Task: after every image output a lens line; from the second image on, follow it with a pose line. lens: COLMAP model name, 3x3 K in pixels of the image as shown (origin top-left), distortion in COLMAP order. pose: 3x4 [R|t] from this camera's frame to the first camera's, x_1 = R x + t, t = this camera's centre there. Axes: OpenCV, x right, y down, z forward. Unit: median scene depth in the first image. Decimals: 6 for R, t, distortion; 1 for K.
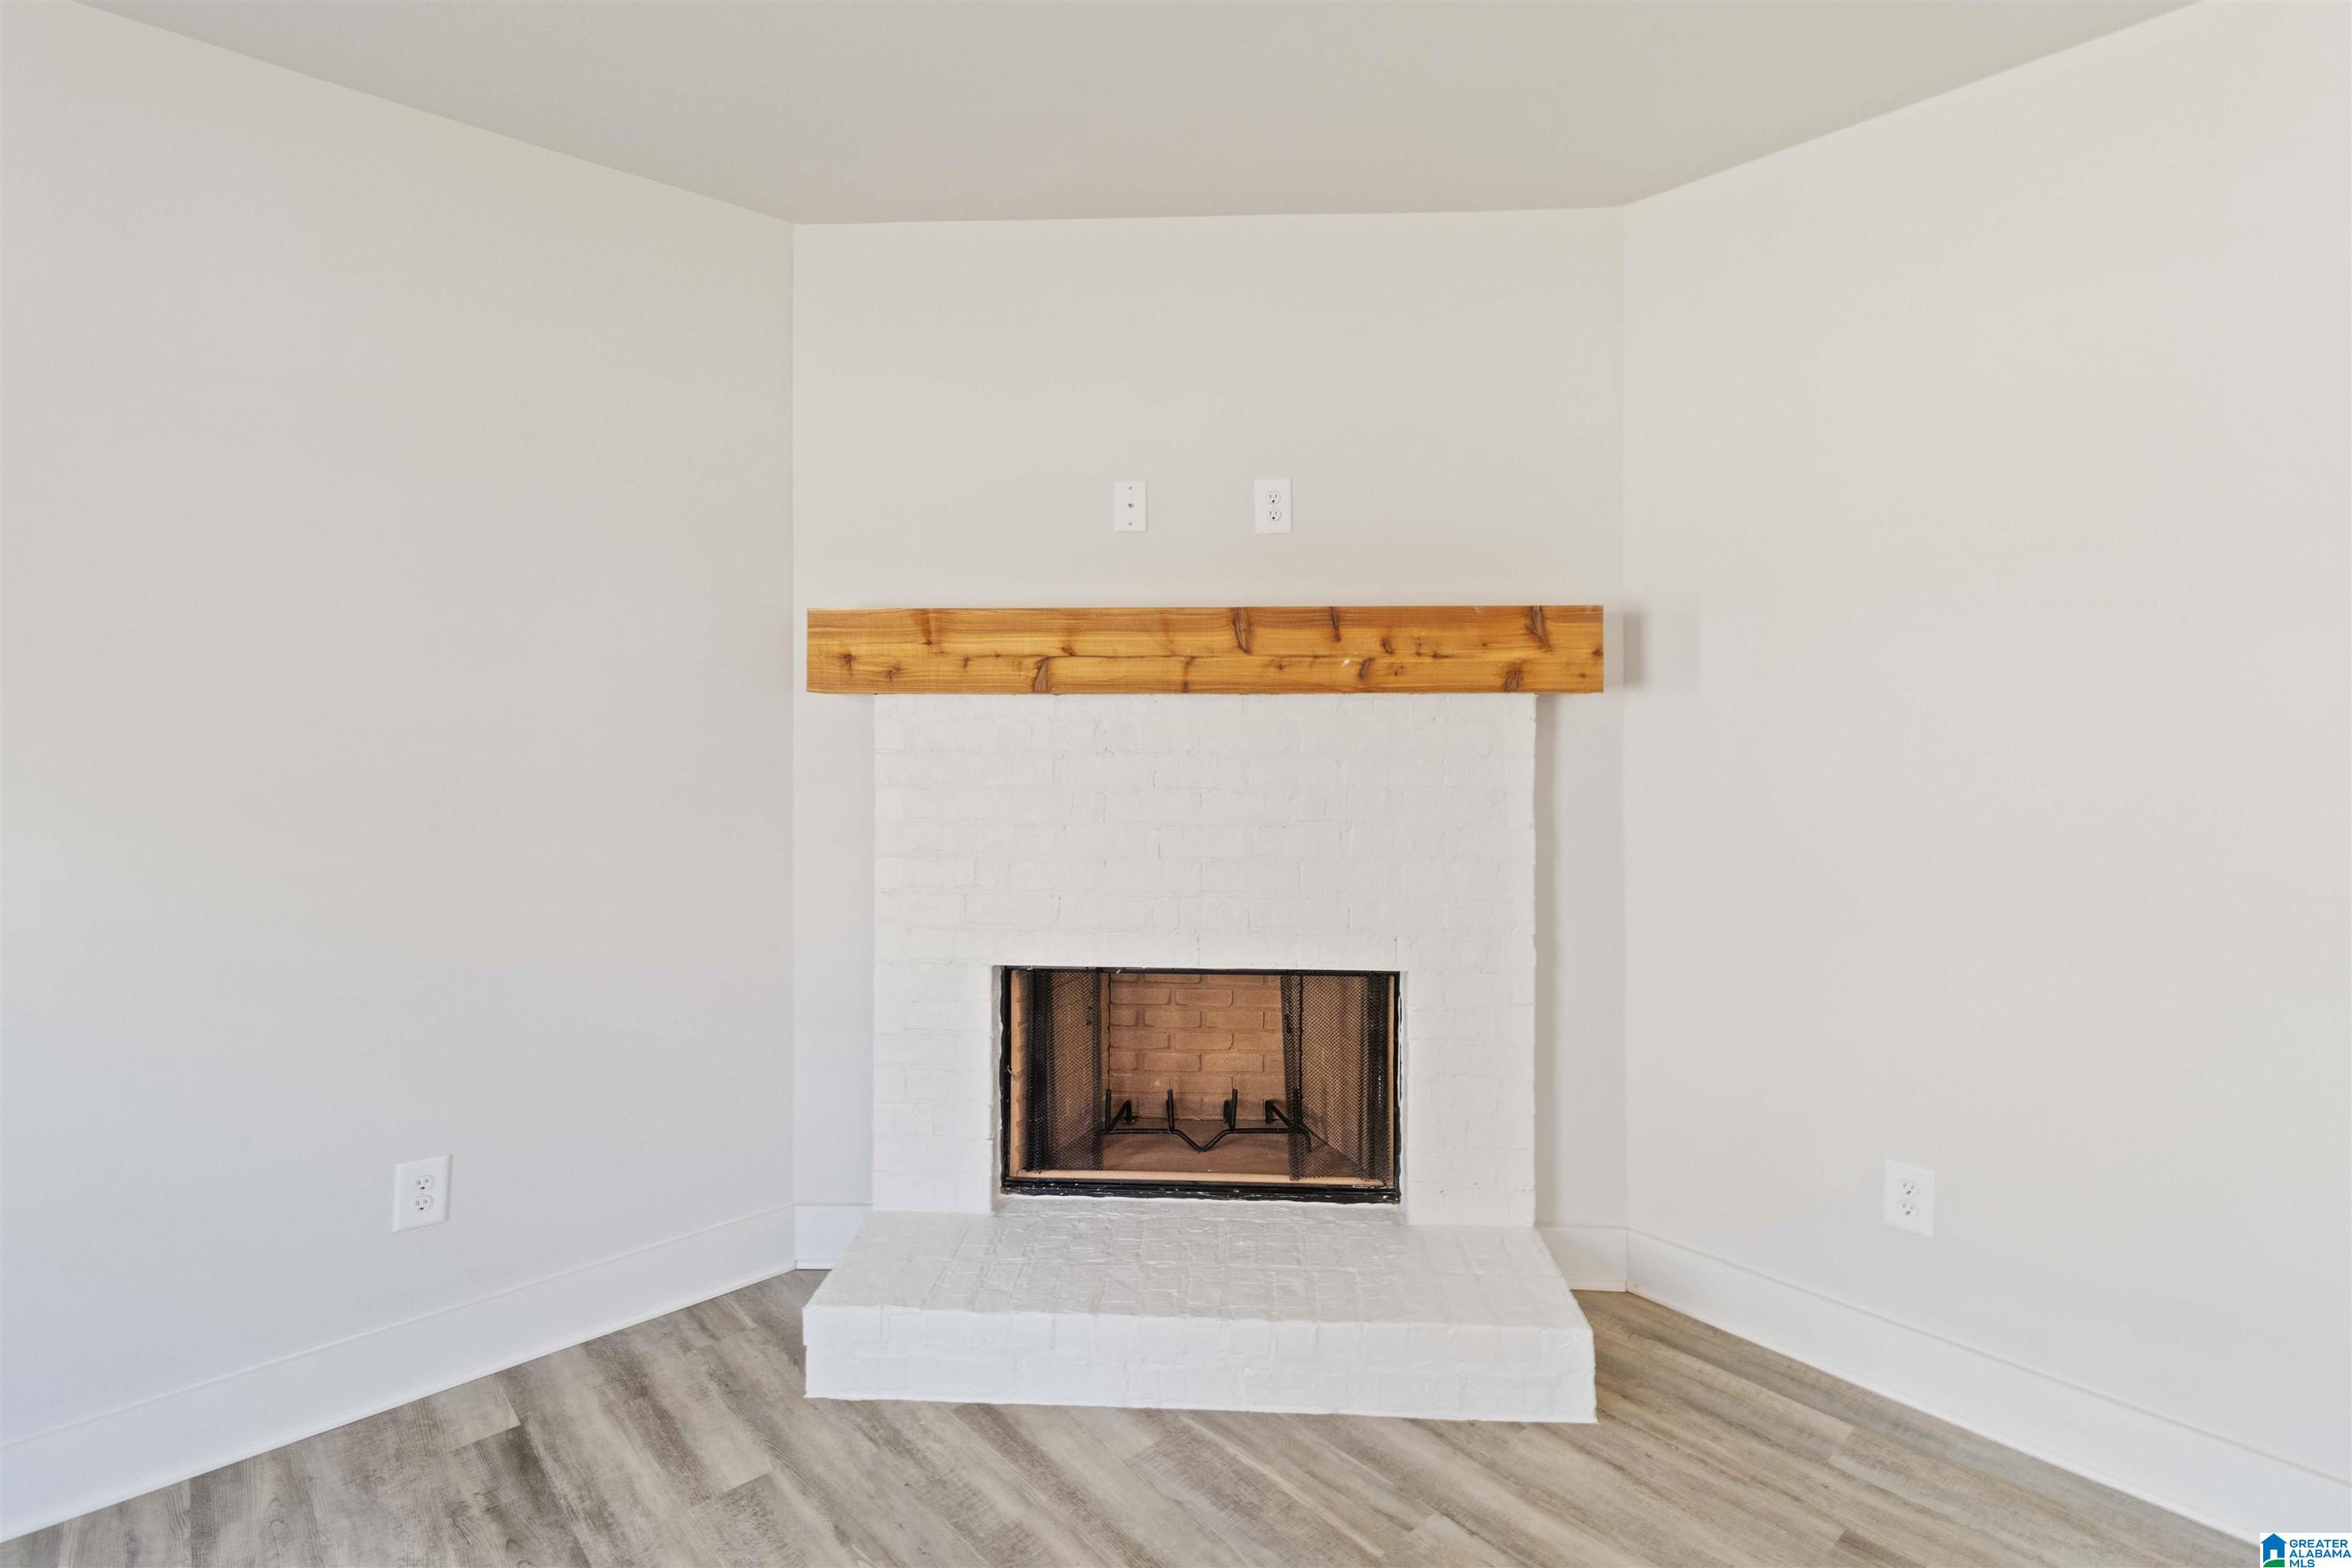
lens RADIAL K [[1117.4, 0, 1178.2], [0, 1117.4, 718.6], [0, 0, 1]] dist [0.003795, -0.000431]
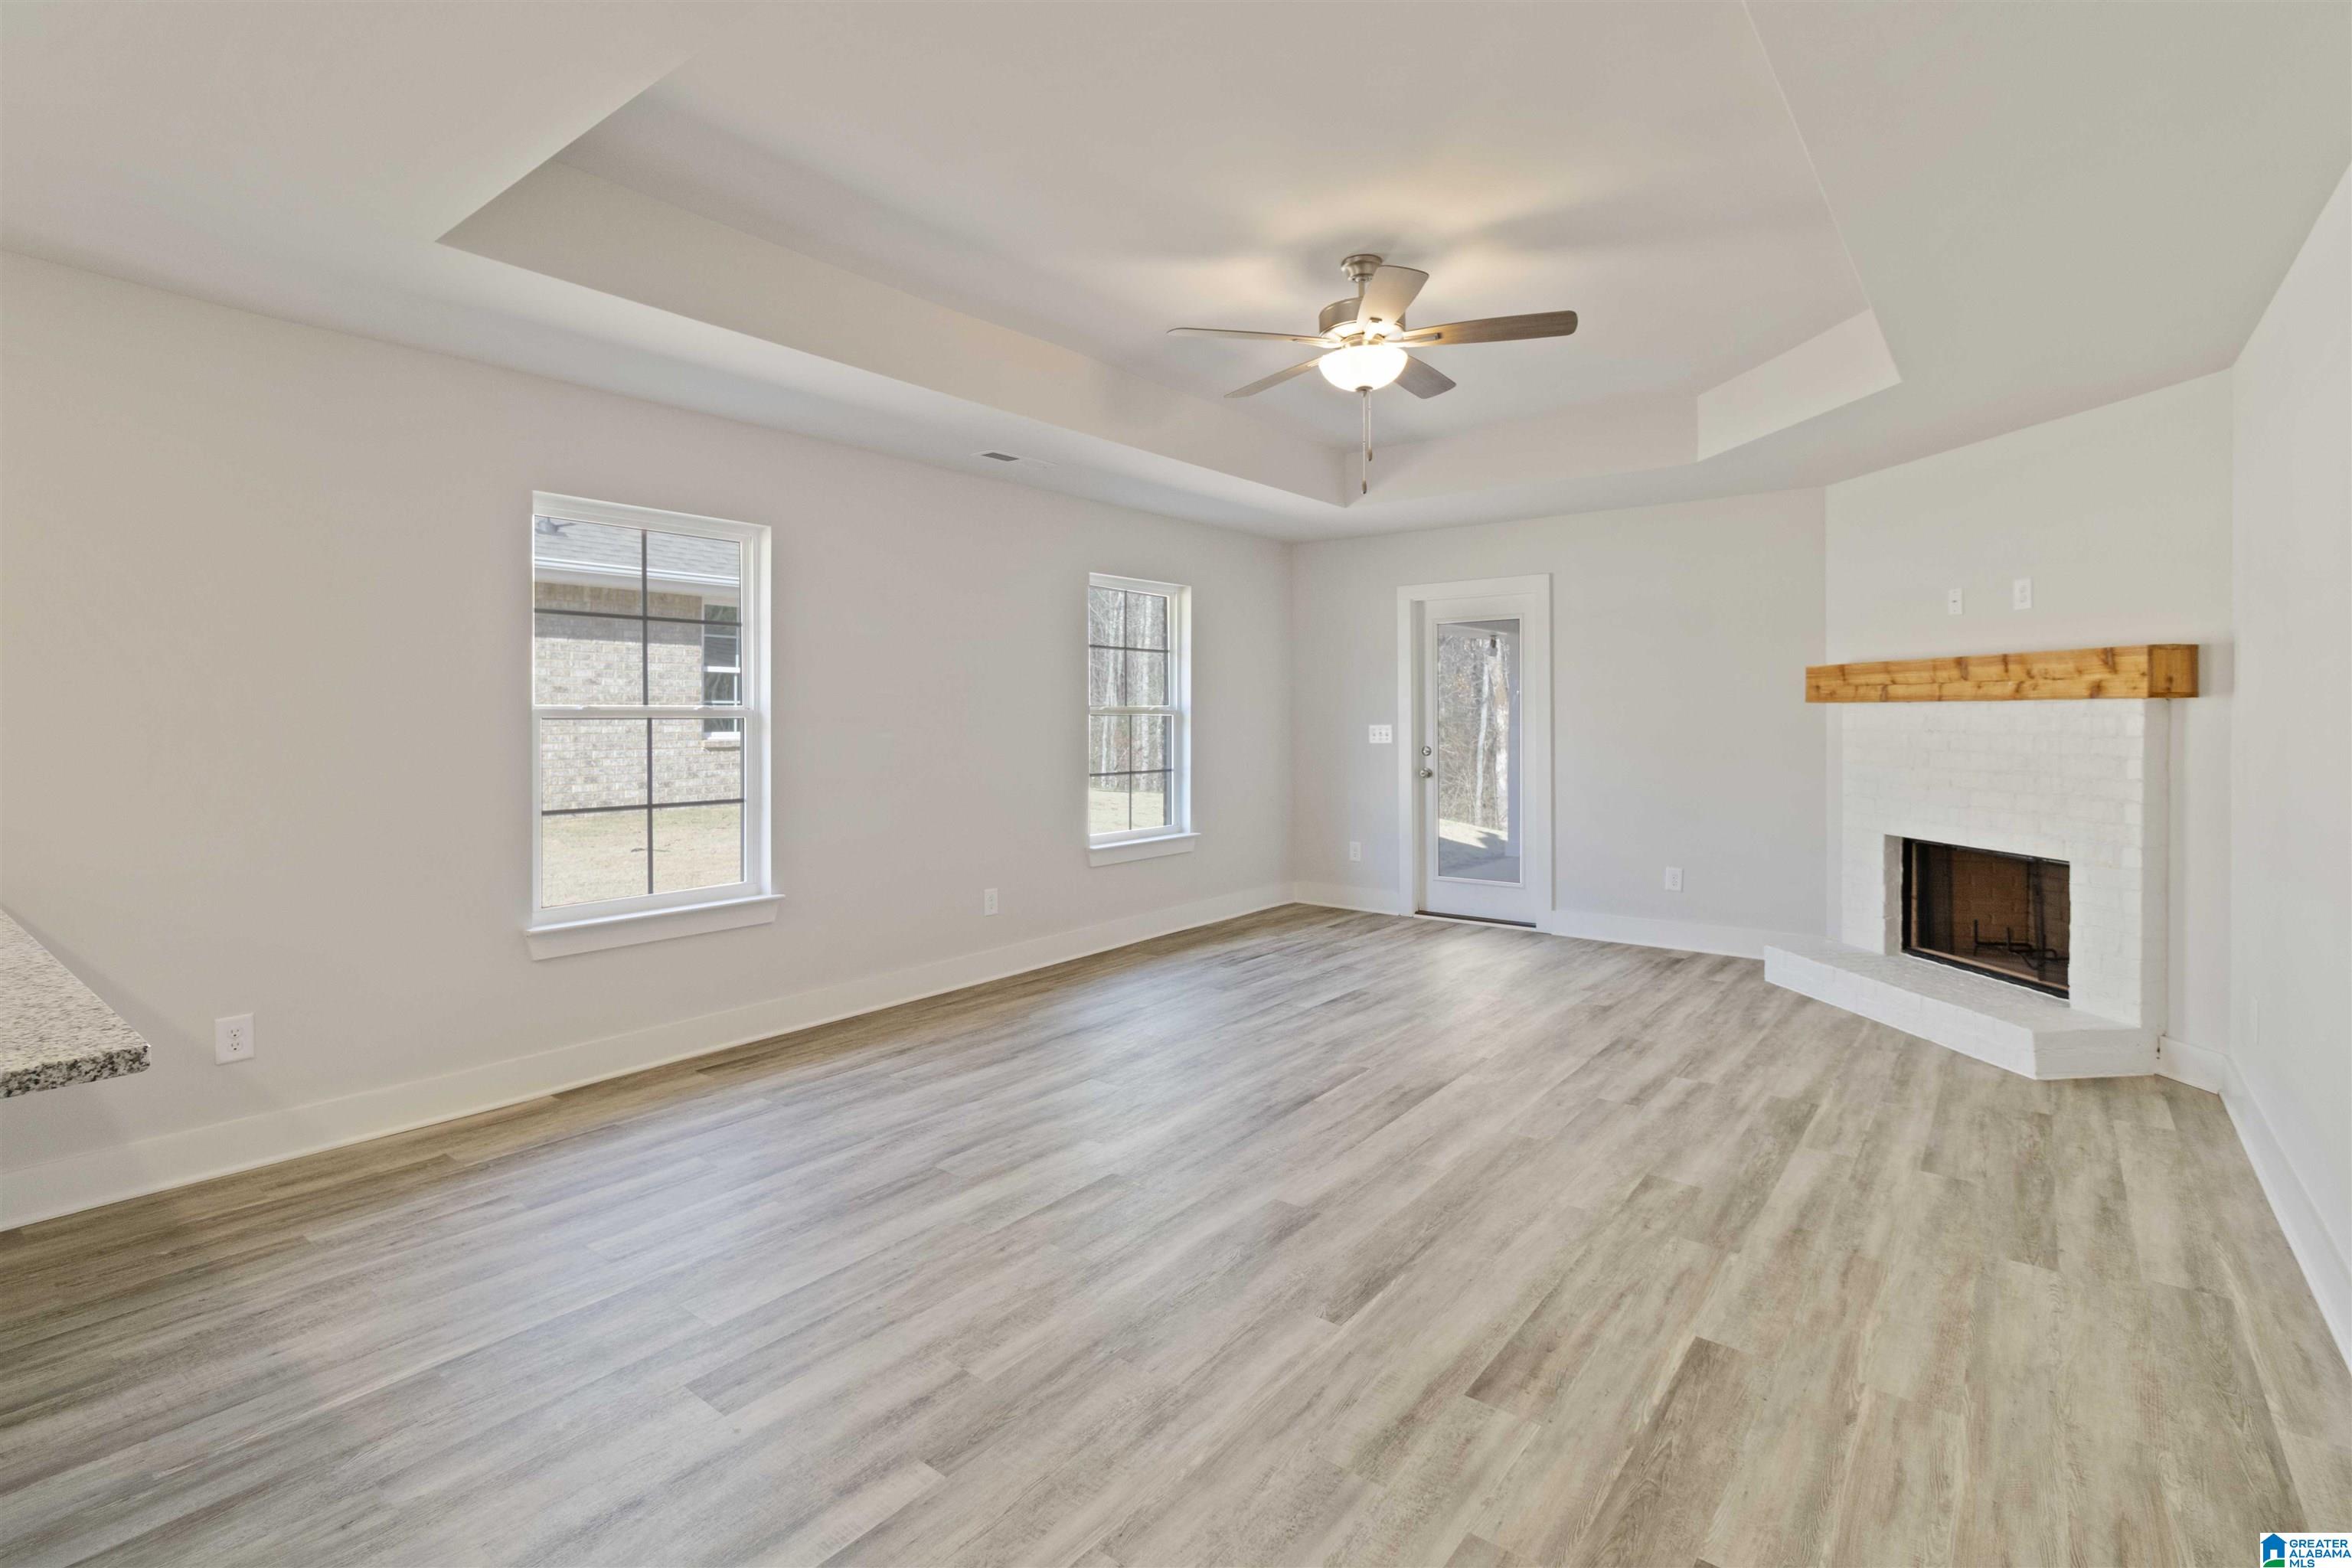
lens RADIAL K [[1117.4, 0, 1178.2], [0, 1117.4, 718.6], [0, 0, 1]] dist [0.003795, -0.000431]
pose [[0.173398, 0.003449, -0.984846, 1.721239], [-0.000581, 0.999994, 0.003400, 0.002140], [0.984852, -0.000018, 0.173399, -0.671894]]
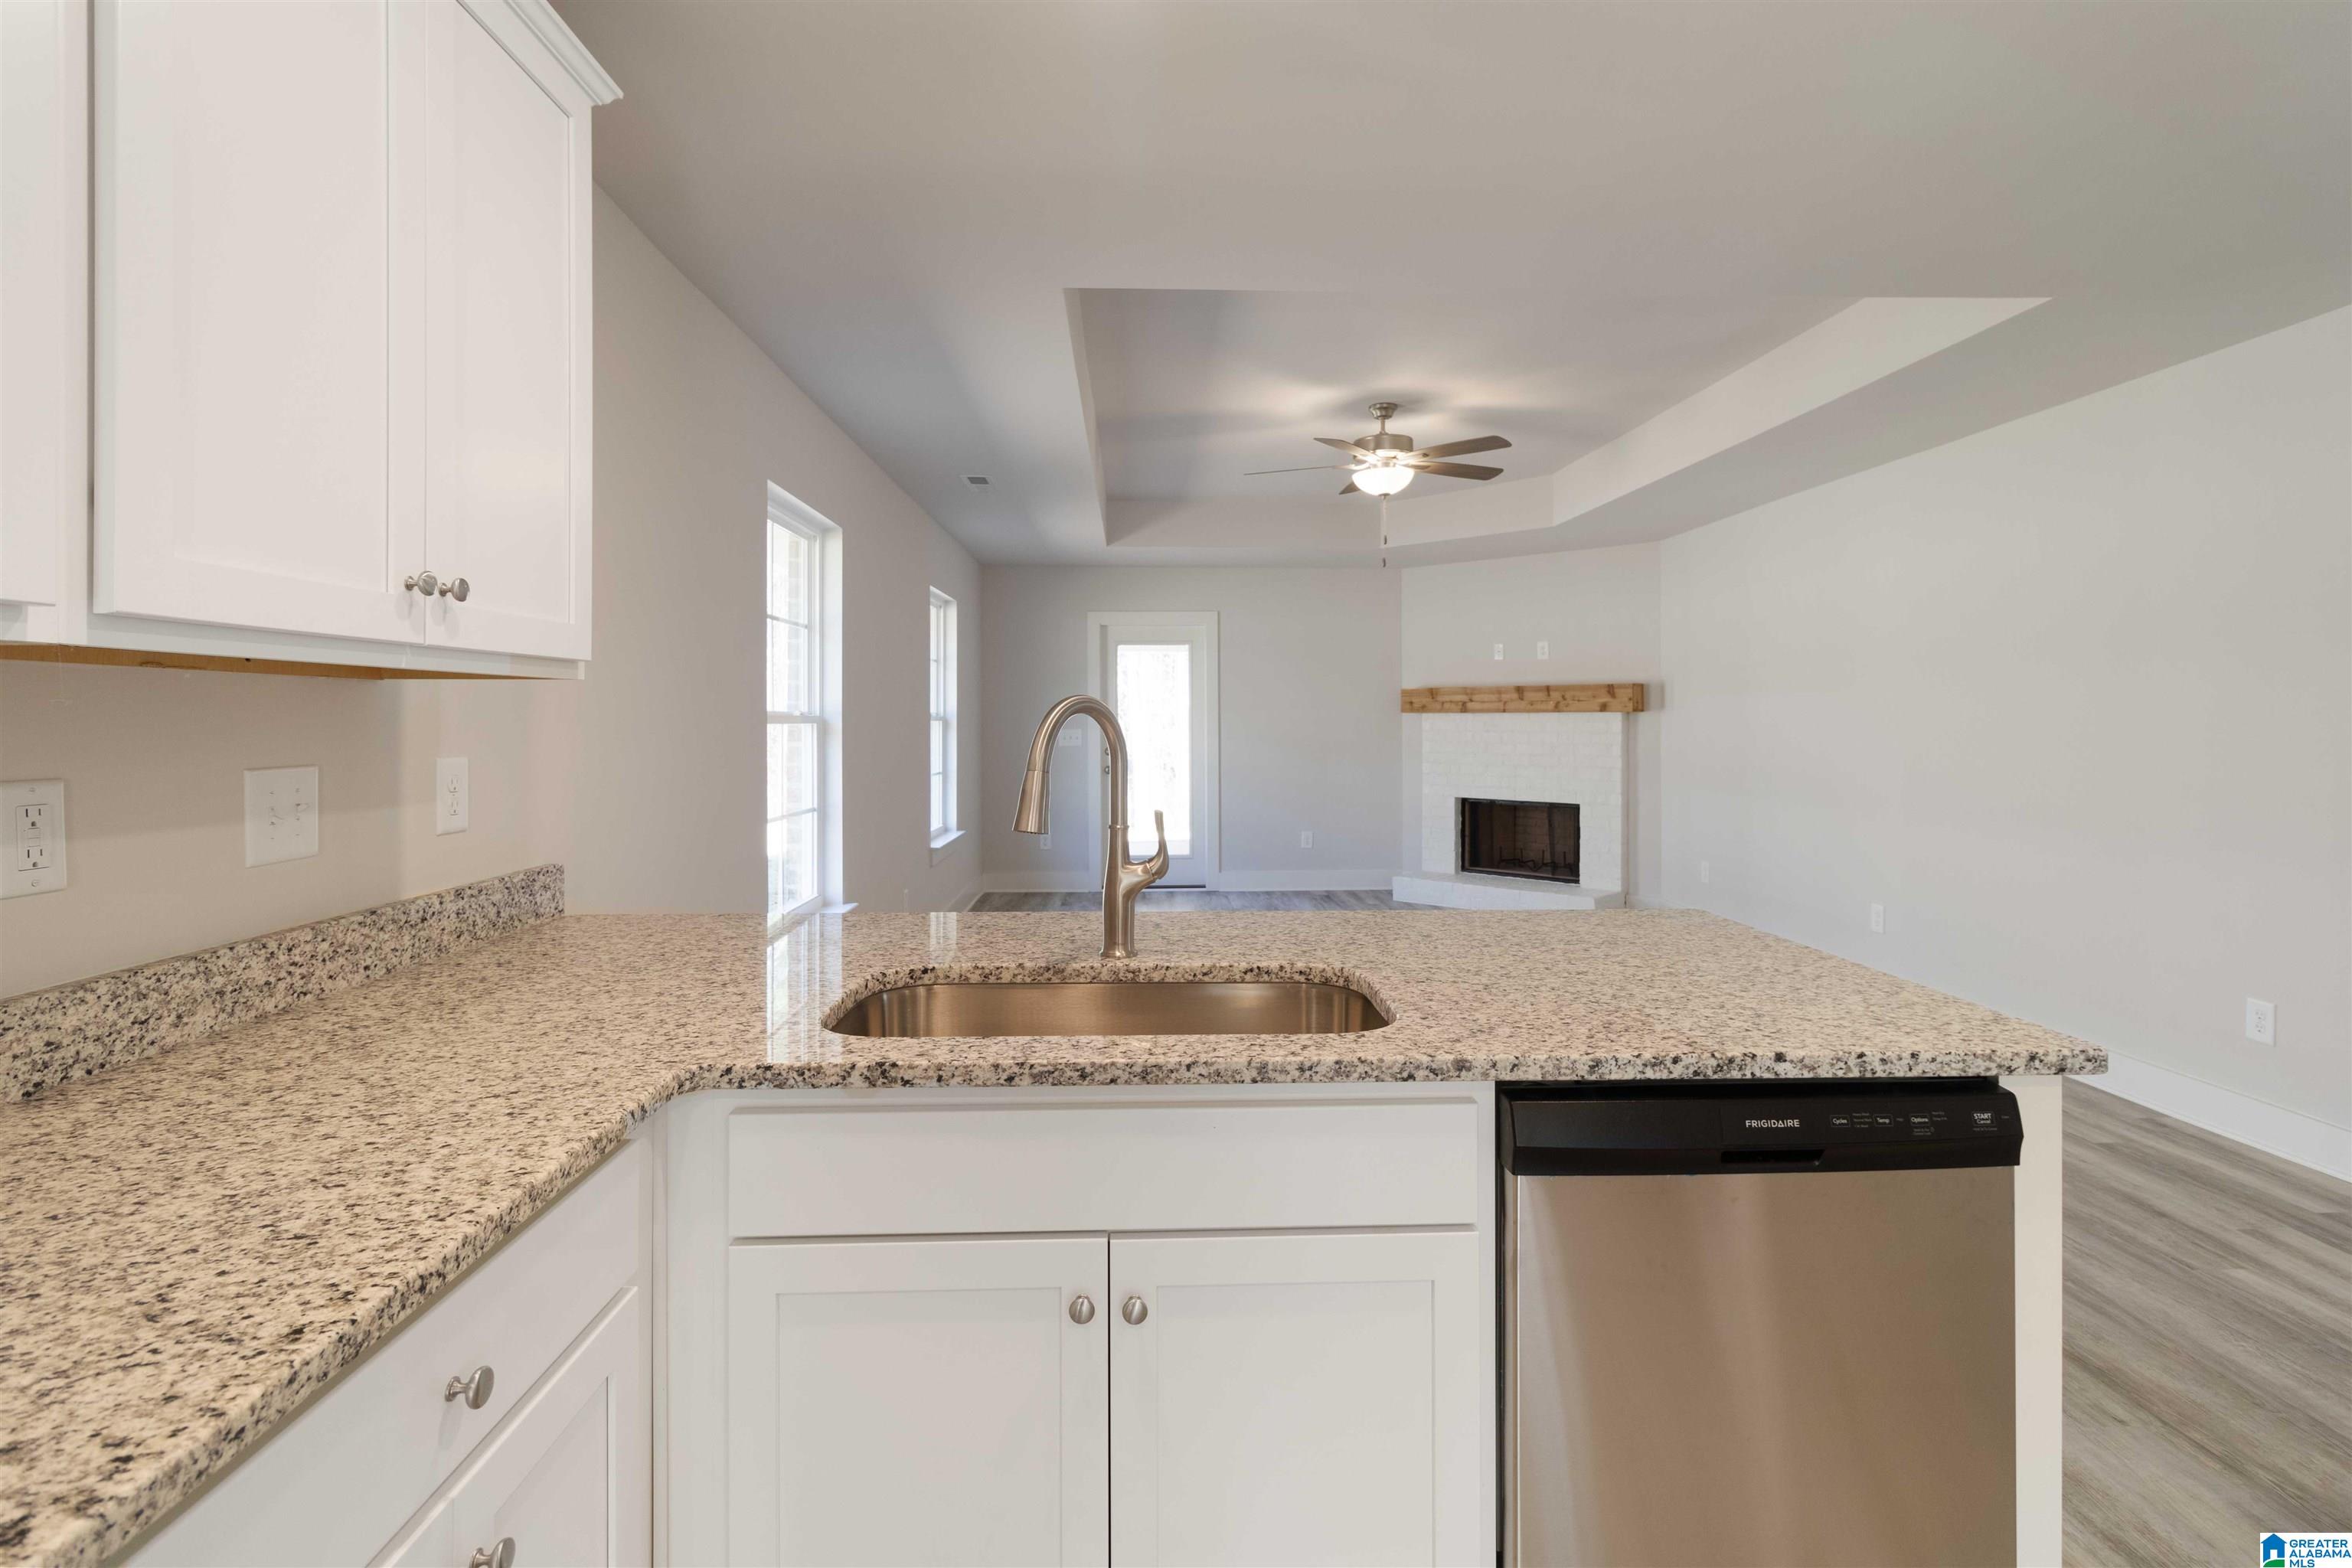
lens RADIAL K [[1117.4, 0, 1178.2], [0, 1117.4, 718.6], [0, 0, 1]] dist [0.003795, -0.000431]
pose [[0.766883, 0.000057, -0.641787, 1.361926], [0.000228, 1.000000, 0.000362, -0.006700], [0.641786, -0.000424, 0.766883, -2.094918]]
